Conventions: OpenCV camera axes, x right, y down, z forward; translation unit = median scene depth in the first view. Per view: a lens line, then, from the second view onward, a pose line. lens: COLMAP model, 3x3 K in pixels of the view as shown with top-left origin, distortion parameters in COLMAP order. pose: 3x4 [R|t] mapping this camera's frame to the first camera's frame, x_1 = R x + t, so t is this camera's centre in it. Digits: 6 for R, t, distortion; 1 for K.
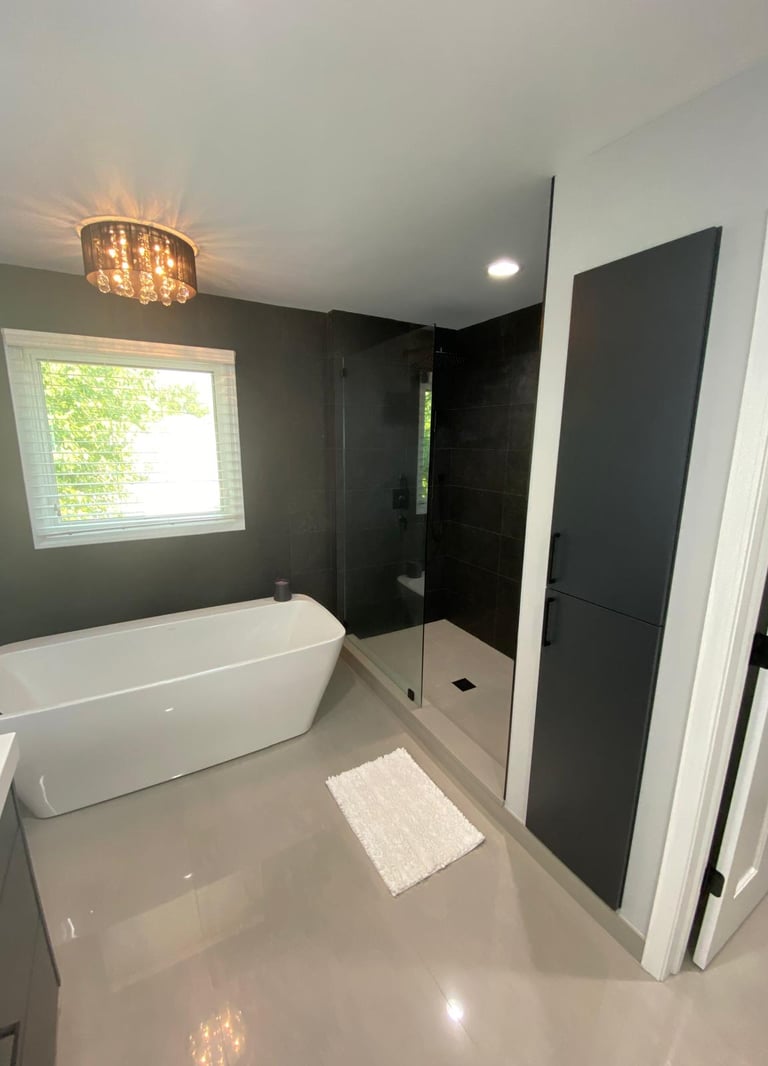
lens RADIAL K [[432.9, 0, 383.9], [0, 432.9, 527.3], [0, 0, 1]] dist [0.034689, -0.024908]
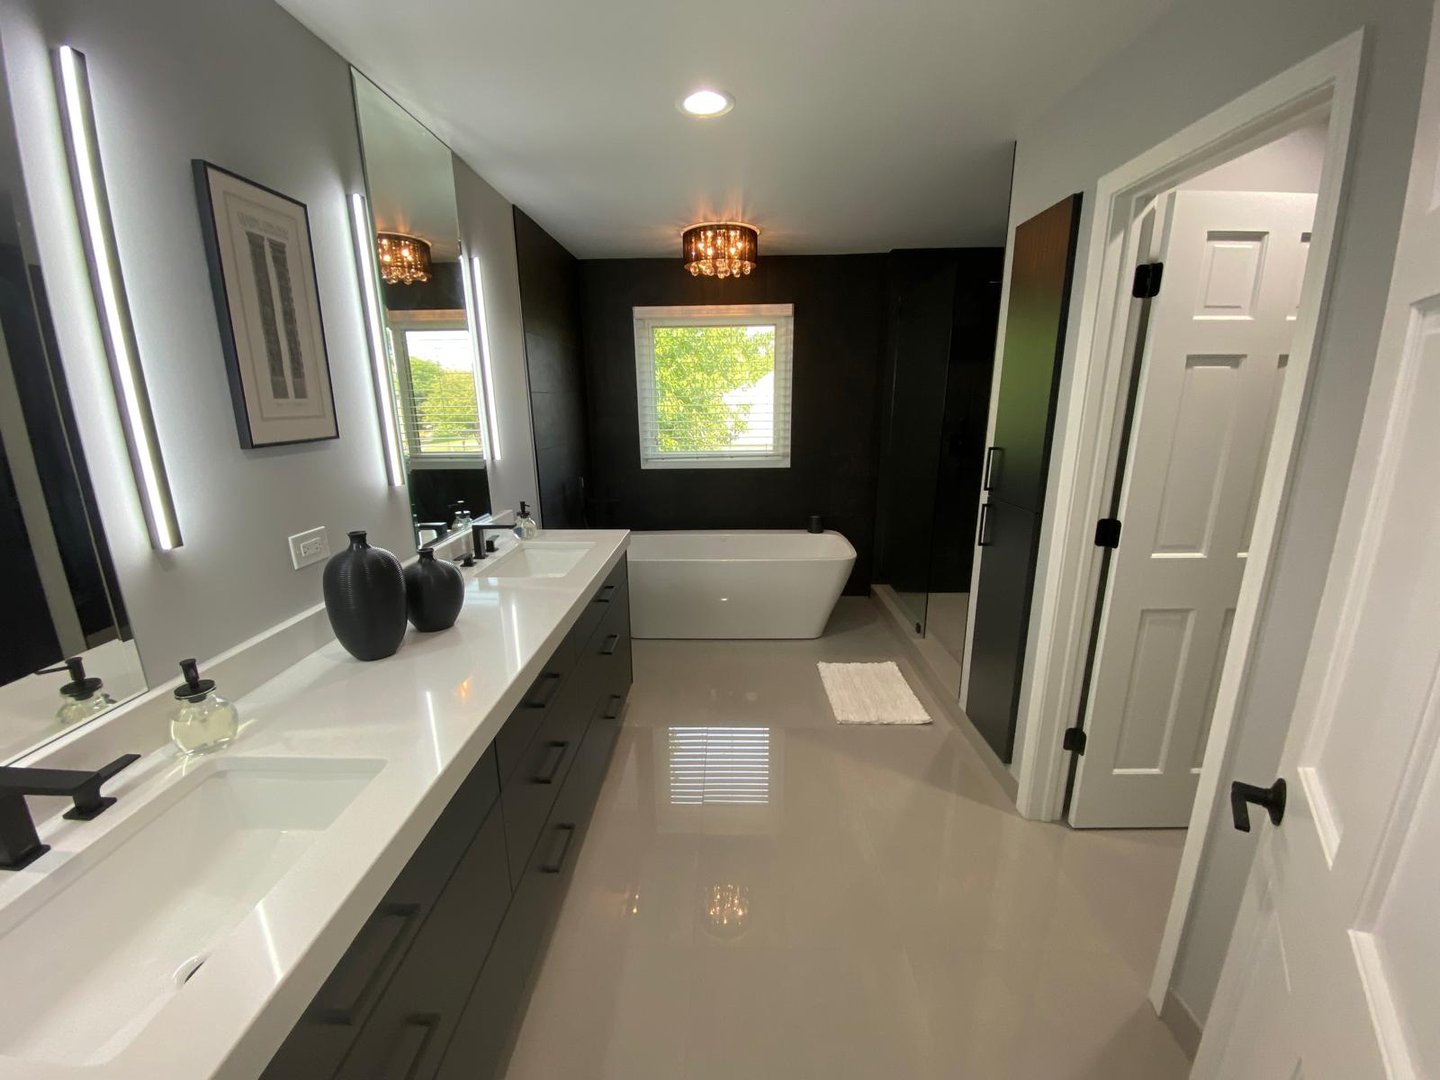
lens RADIAL K [[584.9, 0, 720.0], [0, 584.9, 540.0], [0, 0, 1]] dist [0.018075, -0.000095]
pose [[0.858801, 0.099962, -0.502463, 0.320047], [-0.077401, 0.994838, 0.065624, 0.115949], [0.506429, -0.017467, 0.862105, -0.409479]]
